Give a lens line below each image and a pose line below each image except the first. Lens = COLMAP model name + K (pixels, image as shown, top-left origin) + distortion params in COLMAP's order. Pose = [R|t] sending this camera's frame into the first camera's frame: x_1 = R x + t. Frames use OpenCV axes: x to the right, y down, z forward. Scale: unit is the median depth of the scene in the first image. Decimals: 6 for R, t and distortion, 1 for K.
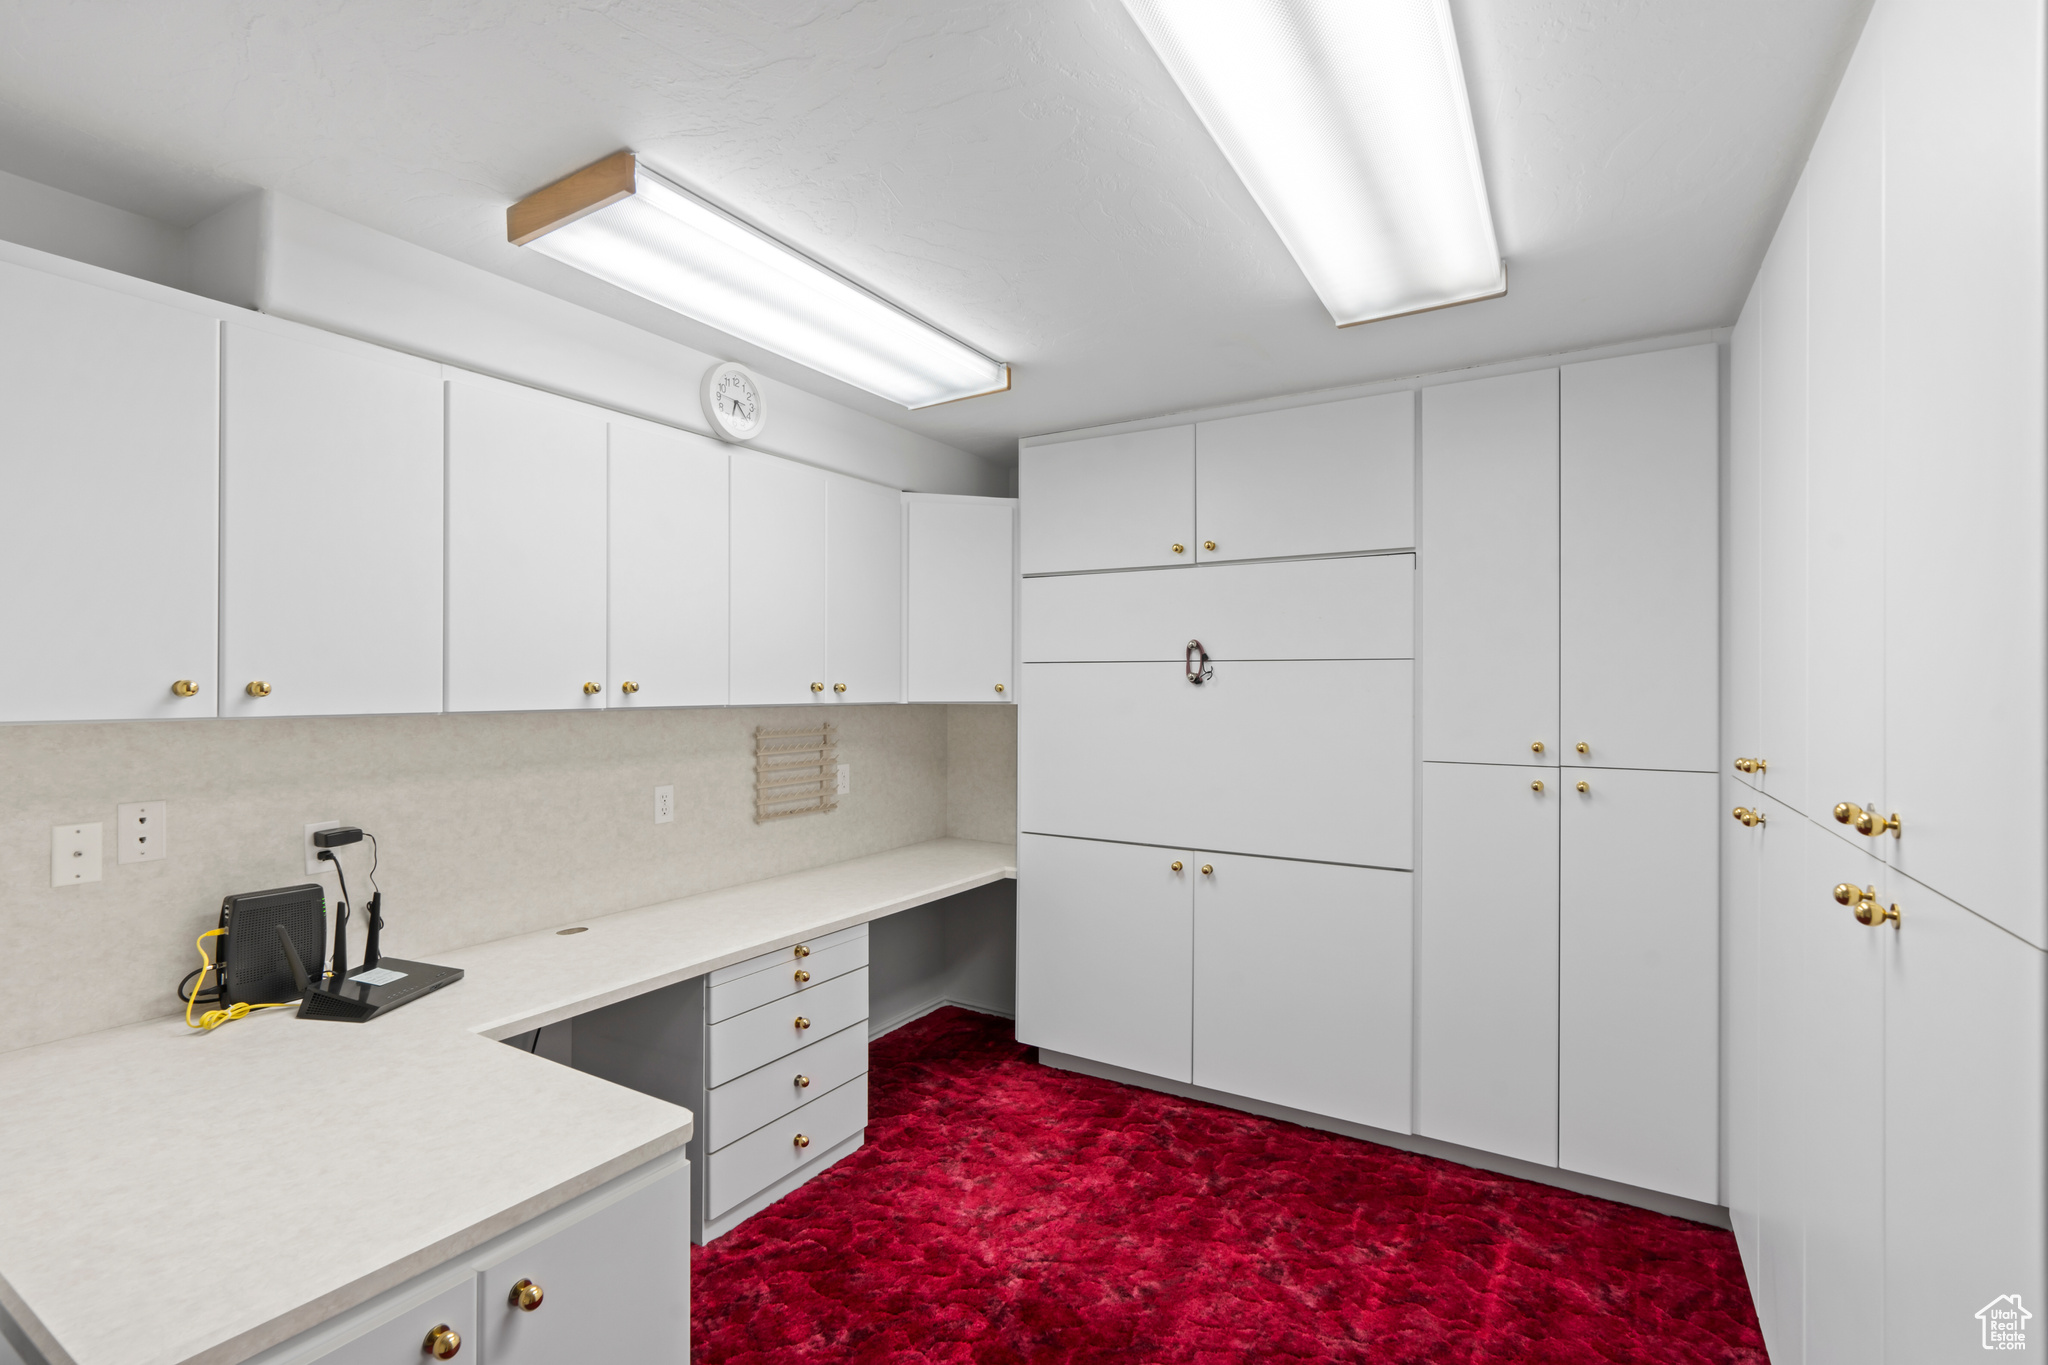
lens RADIAL K [[940.2, 0, 978.2], [0, 940.2, 683.0], [0, 0, 1]] dist [-0.001690, 0.000747]
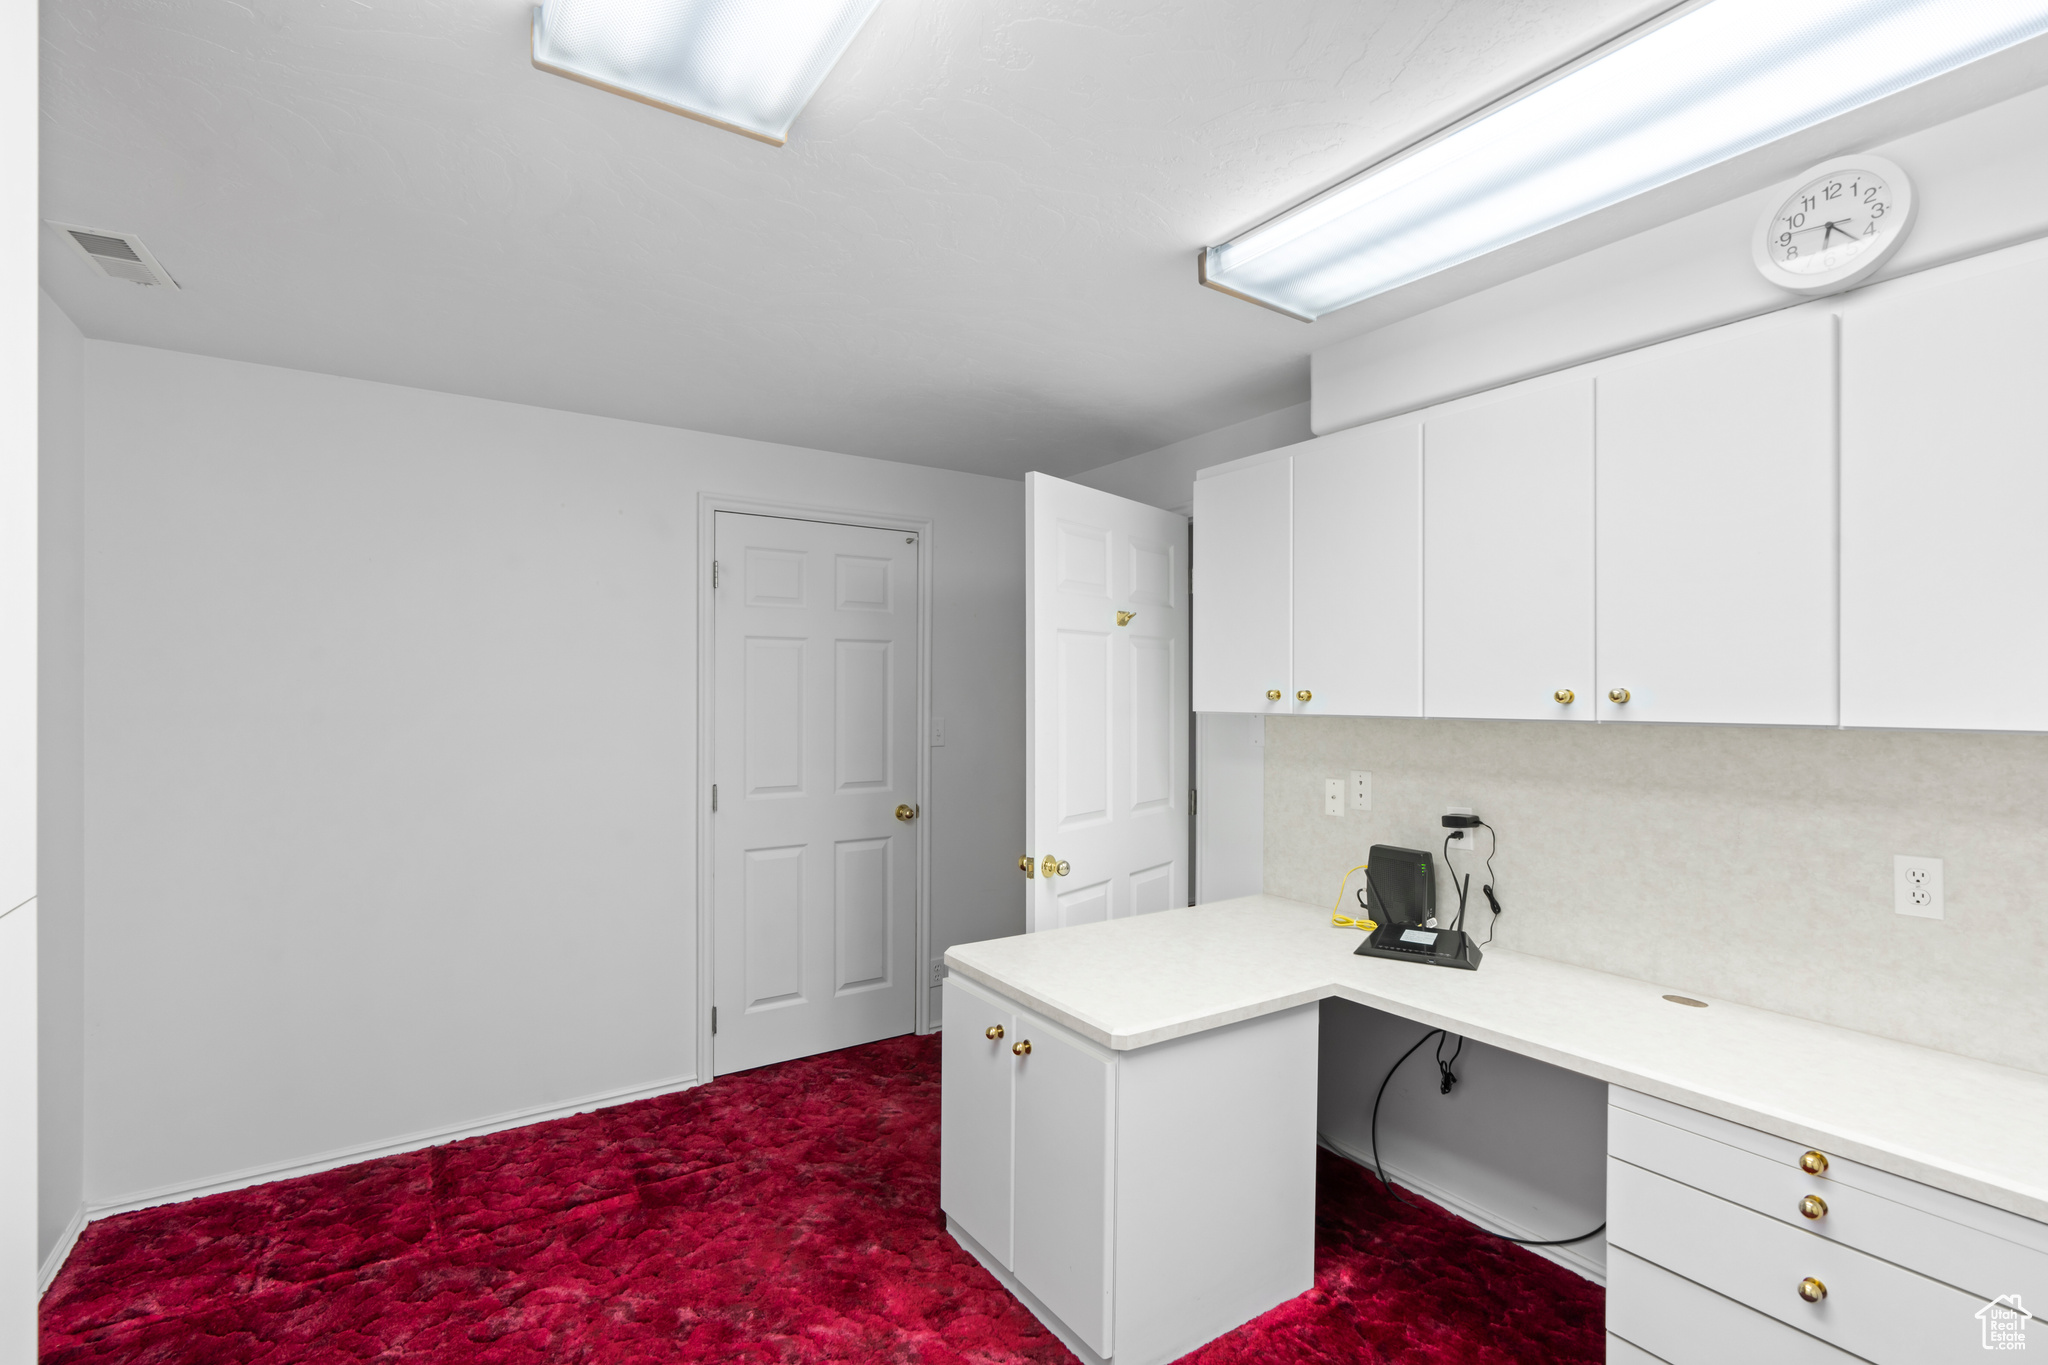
lens RADIAL K [[940.2, 0, 1018.8], [0, 940.2, 689.9], [0, 0, 1]] dist [-0.001690, 0.000747]
pose [[-0.392634, -0.005185, -0.919680, 0.568930], [0.000874, 0.999982, -0.006011, 0.003871], [0.919694, -0.003164, -0.392622, 0.856102]]
